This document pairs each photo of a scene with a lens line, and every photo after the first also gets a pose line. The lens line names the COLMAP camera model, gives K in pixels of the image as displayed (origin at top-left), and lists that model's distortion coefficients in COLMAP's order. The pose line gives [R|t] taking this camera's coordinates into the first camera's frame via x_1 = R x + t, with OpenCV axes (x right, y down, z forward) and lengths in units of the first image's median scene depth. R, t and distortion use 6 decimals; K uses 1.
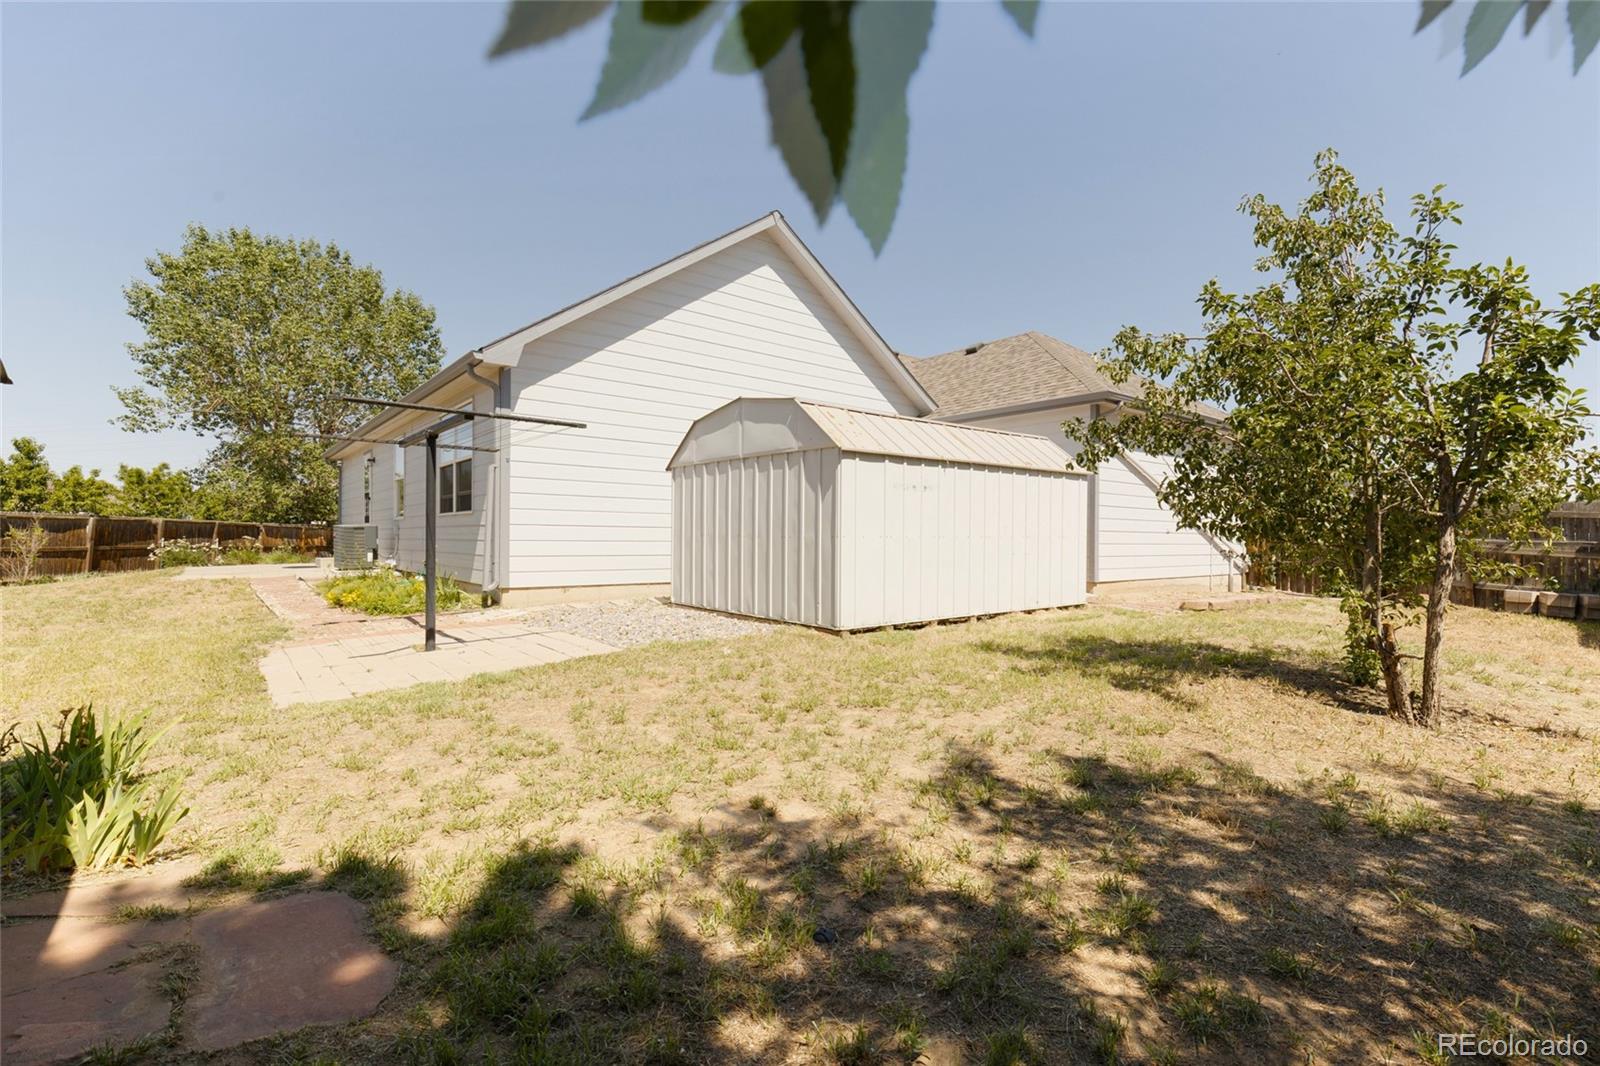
lens RADIAL K [[749.4, 0, 801.2], [0, 749.4, 522.1], [0, 0, 1]] dist [0.002355, 0.000327]
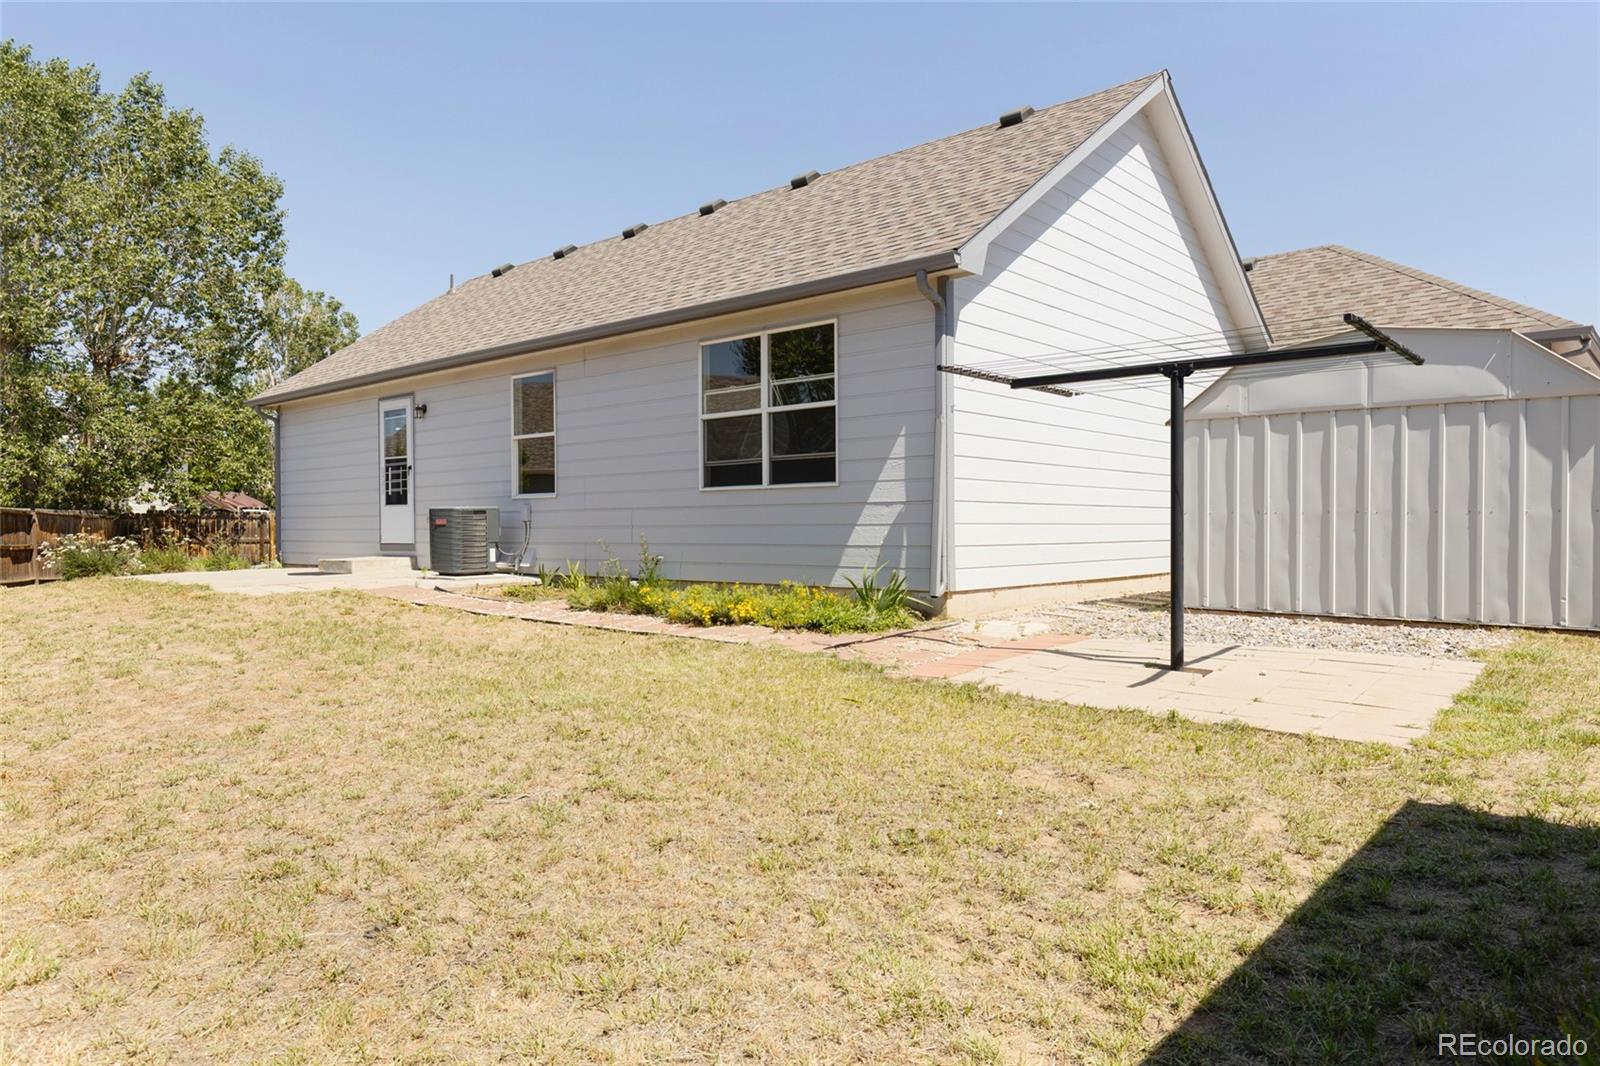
lens RADIAL K [[1057.9, 0, 802.8], [0, 1057.9, 538.7], [0, 0, 1]] dist [0.007886, 0.002487]
pose [[0.986200, -0.007941, 0.165365, -0.694307], [0.003488, 0.999624, 0.027200, 0.011096], [-0.165519, -0.026248, 0.985857, 0.043393]]
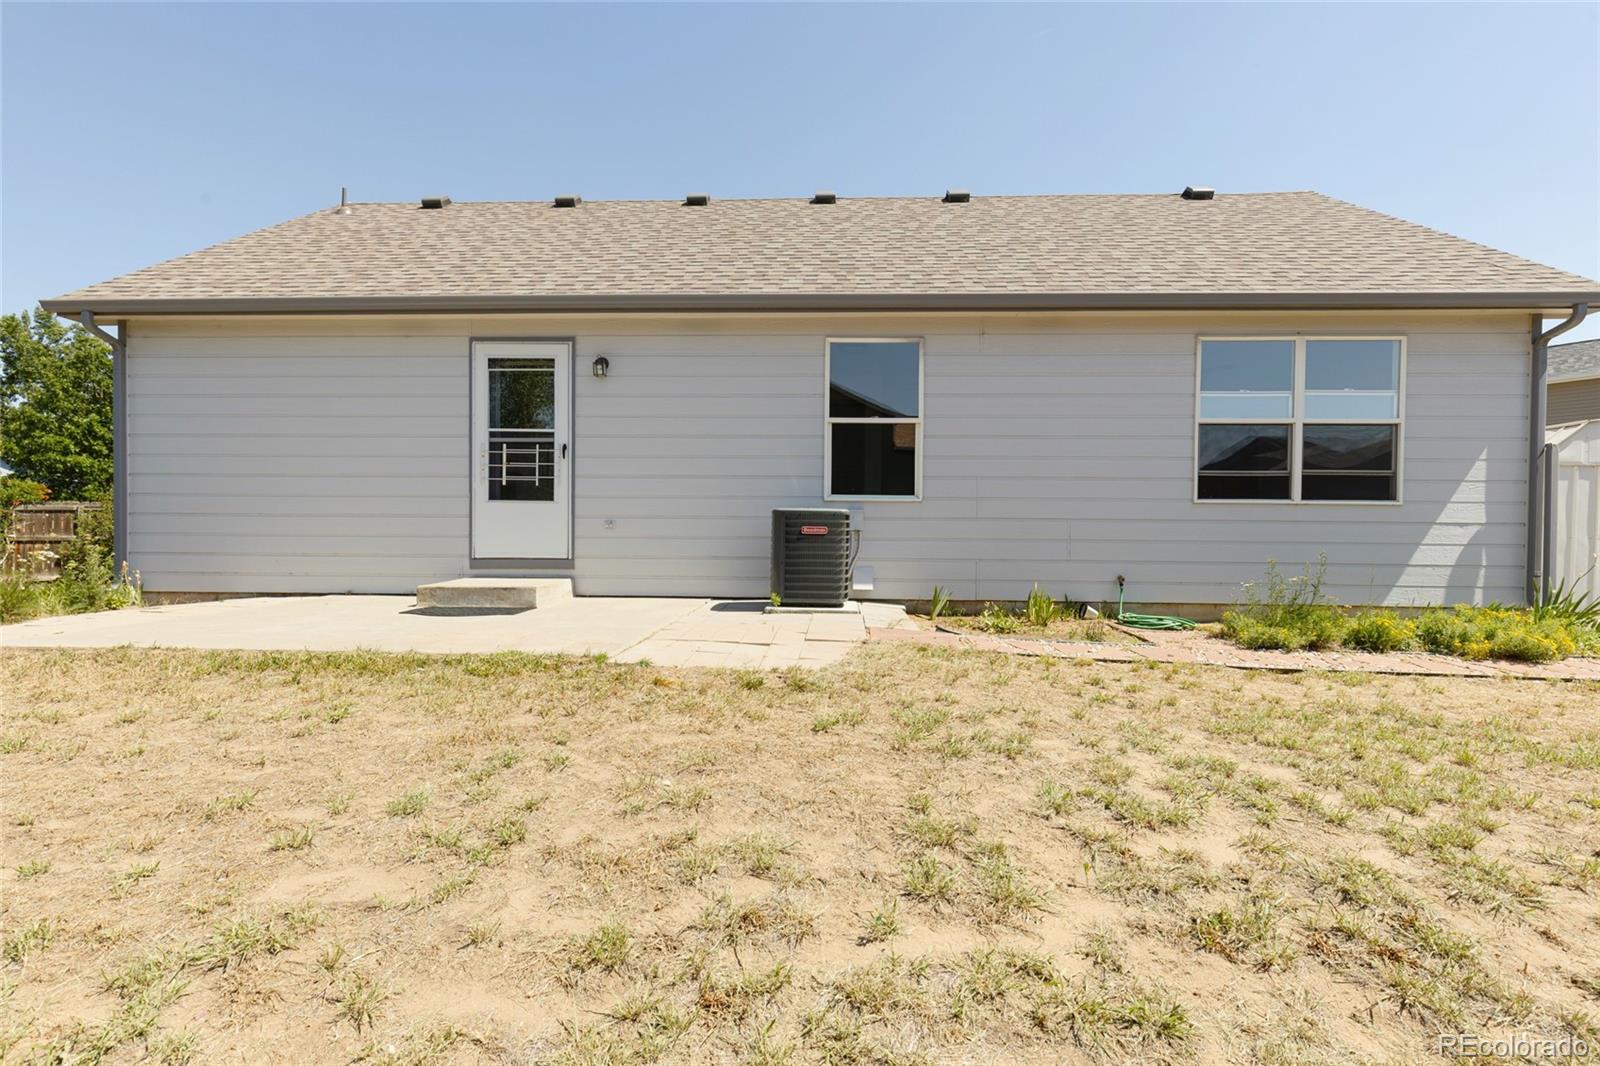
lens RADIAL K [[749.4, 0, 799.3], [0, 749.4, 545.1], [0, 0, 1]] dist [0.002355, 0.000327]
pose [[0.658777, -0.003695, 0.752329, -1.442314], [-0.021839, 0.999473, 0.024032, 0.022351], [-0.752022, -0.032262, 0.658349, 1.041154]]
